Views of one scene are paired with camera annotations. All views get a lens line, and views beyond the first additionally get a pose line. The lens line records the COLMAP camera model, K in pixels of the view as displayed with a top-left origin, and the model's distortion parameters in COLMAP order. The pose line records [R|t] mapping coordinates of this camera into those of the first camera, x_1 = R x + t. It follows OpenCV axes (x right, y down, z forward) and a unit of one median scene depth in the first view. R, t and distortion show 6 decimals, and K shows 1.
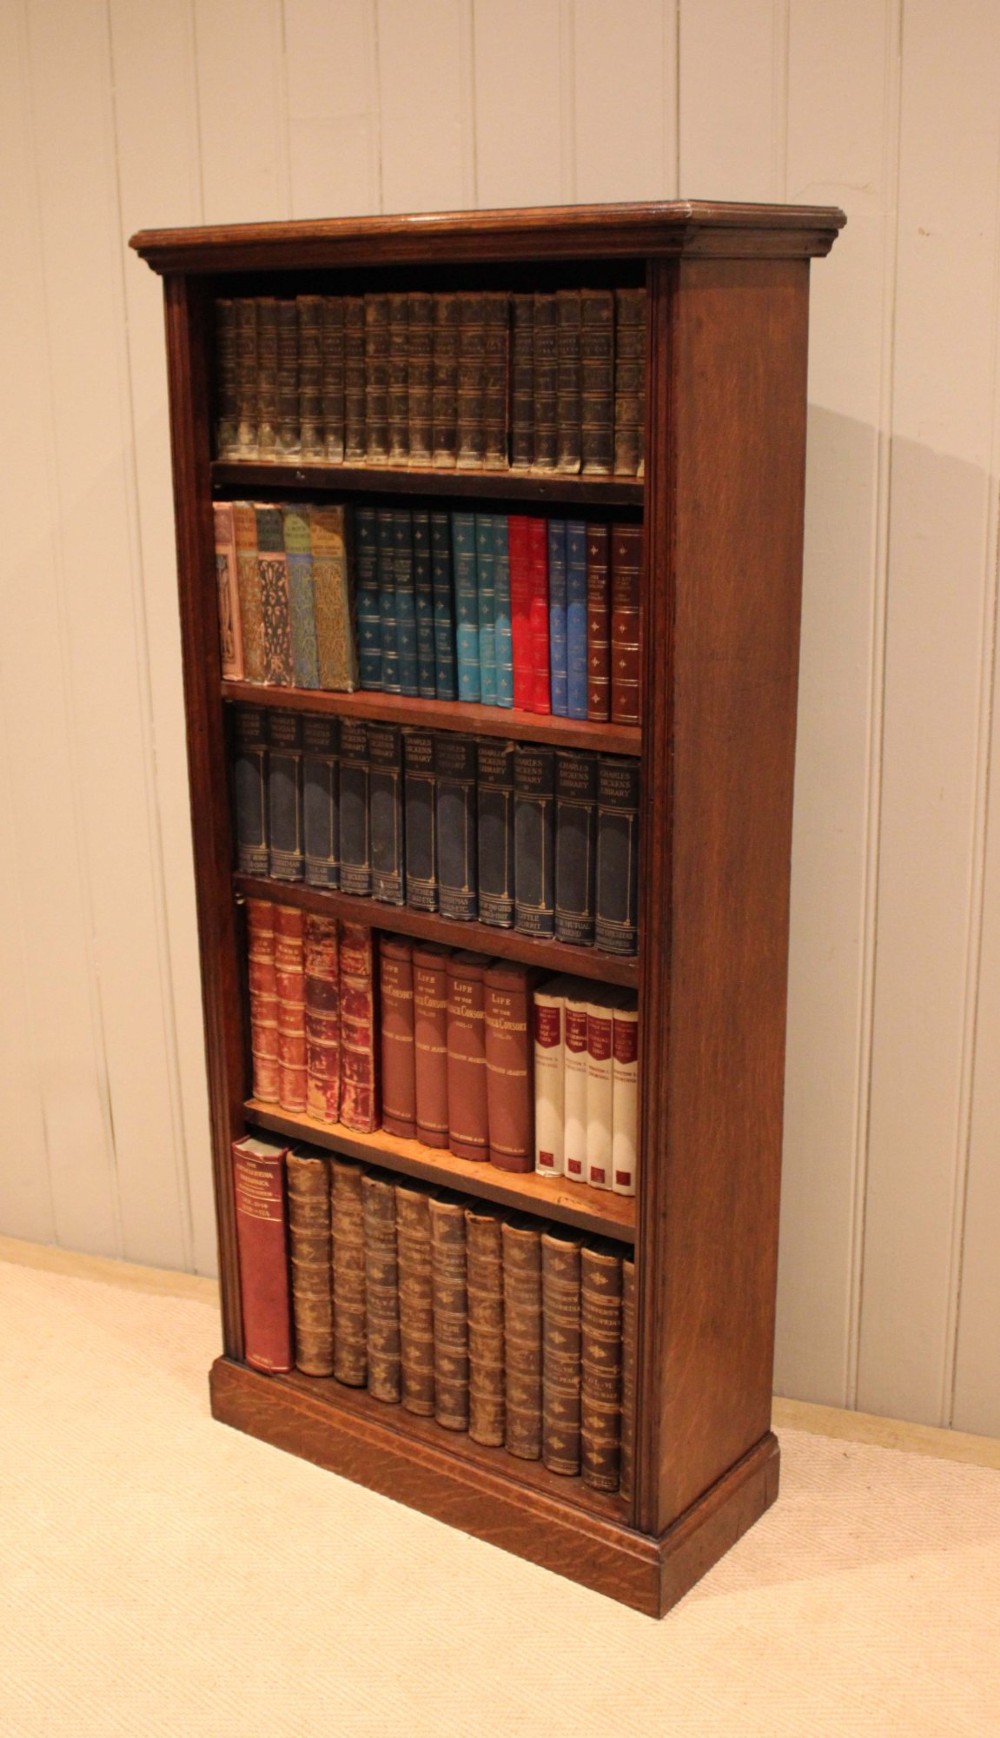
lens RADIAL K [[1896.5, 0, 527.0], [0, 1896.5, 818.0], [0, 0, 1]] dist [-0.082243, 0.000000]
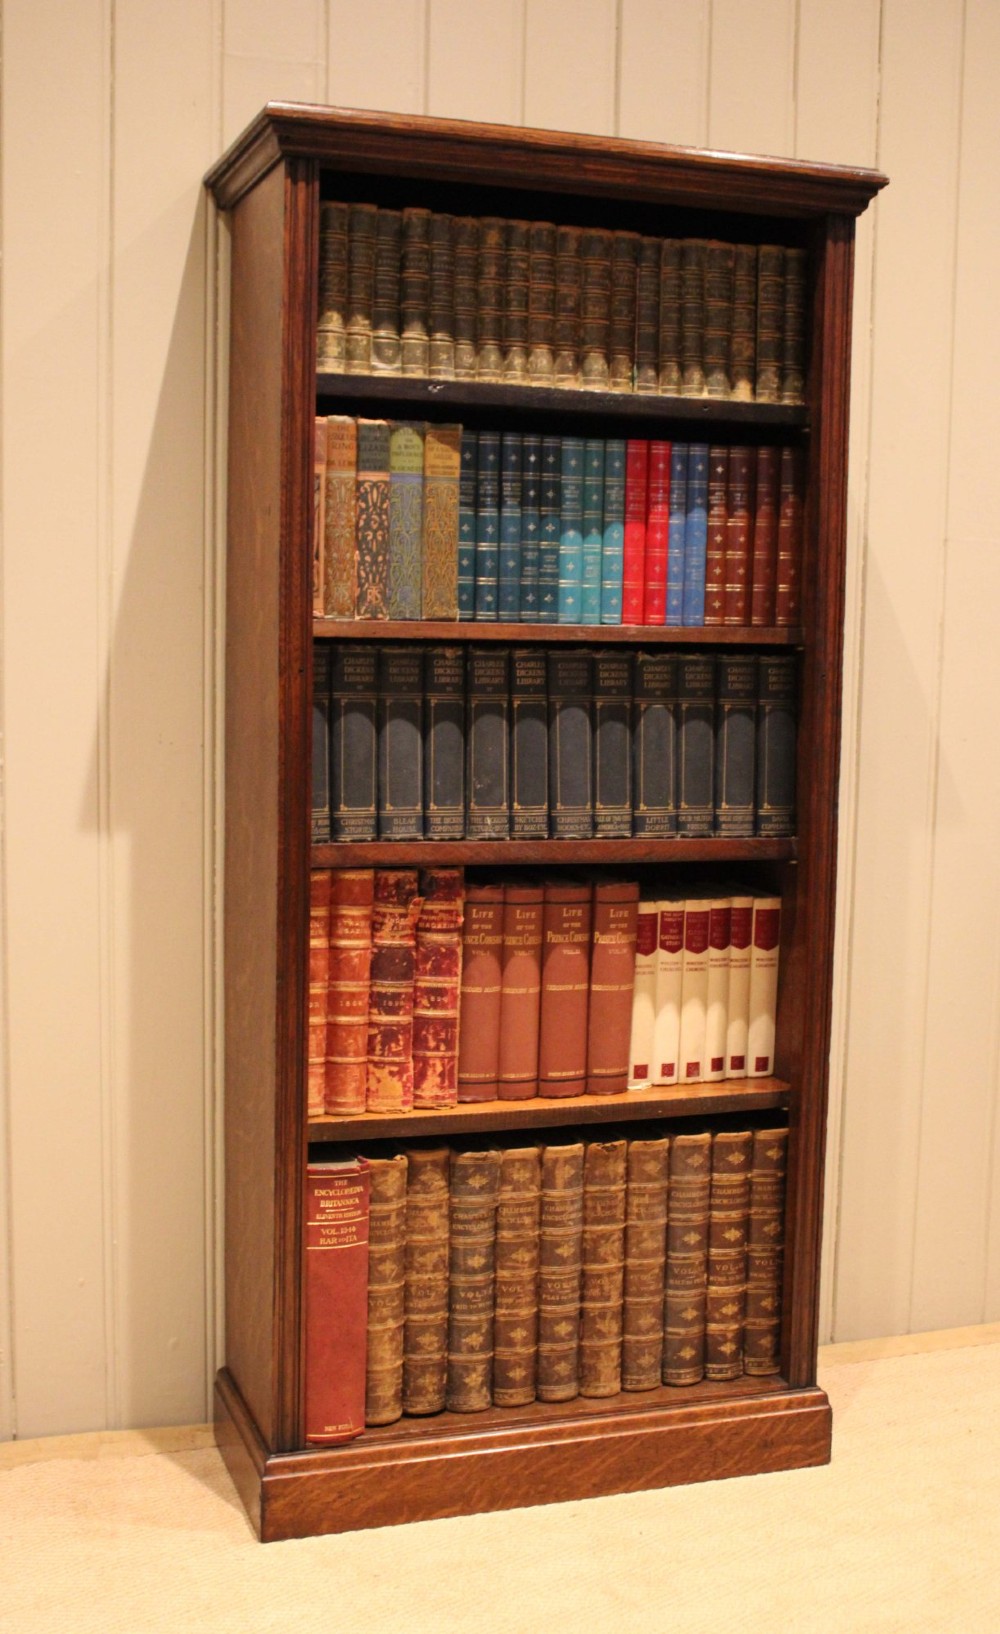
lens RADIAL K [[1815.3, 0, 497.7], [0, 1815.3, 820.4], [0, 0, 1]] dist [-0.055576, 0.000000]
pose [[0.580068, -0.055482, 0.812676, -0.830202], [0.194222, 0.978323, -0.071840, 0.102861], [-0.791075, 0.199512, 0.578270, 0.466929]]
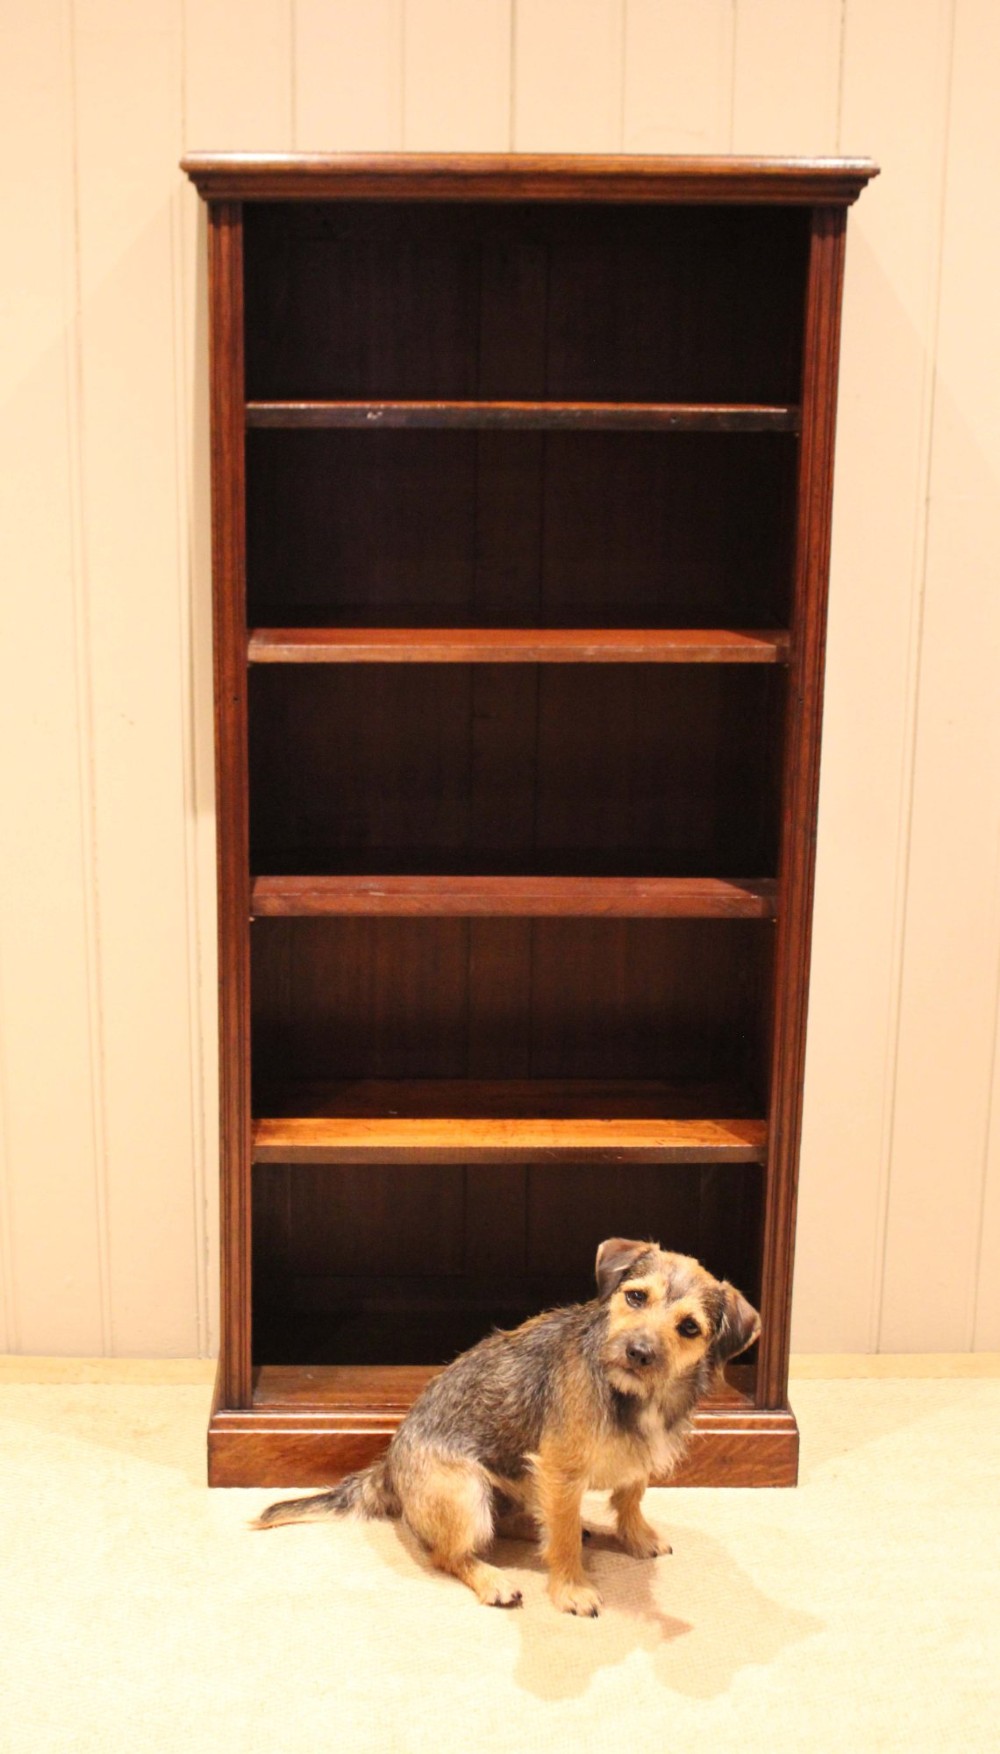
lens RADIAL K [[2384.5, 0, 495.6], [0, 2384.5, 820.1], [0, 0, 1]] dist [-0.010814, 0.000000]
pose [[0.793024, -0.127683, 0.595659, -0.788928], [0.140257, 0.989788, 0.025438, 0.000050], [-0.592824, 0.063372, 0.802834, 0.001691]]
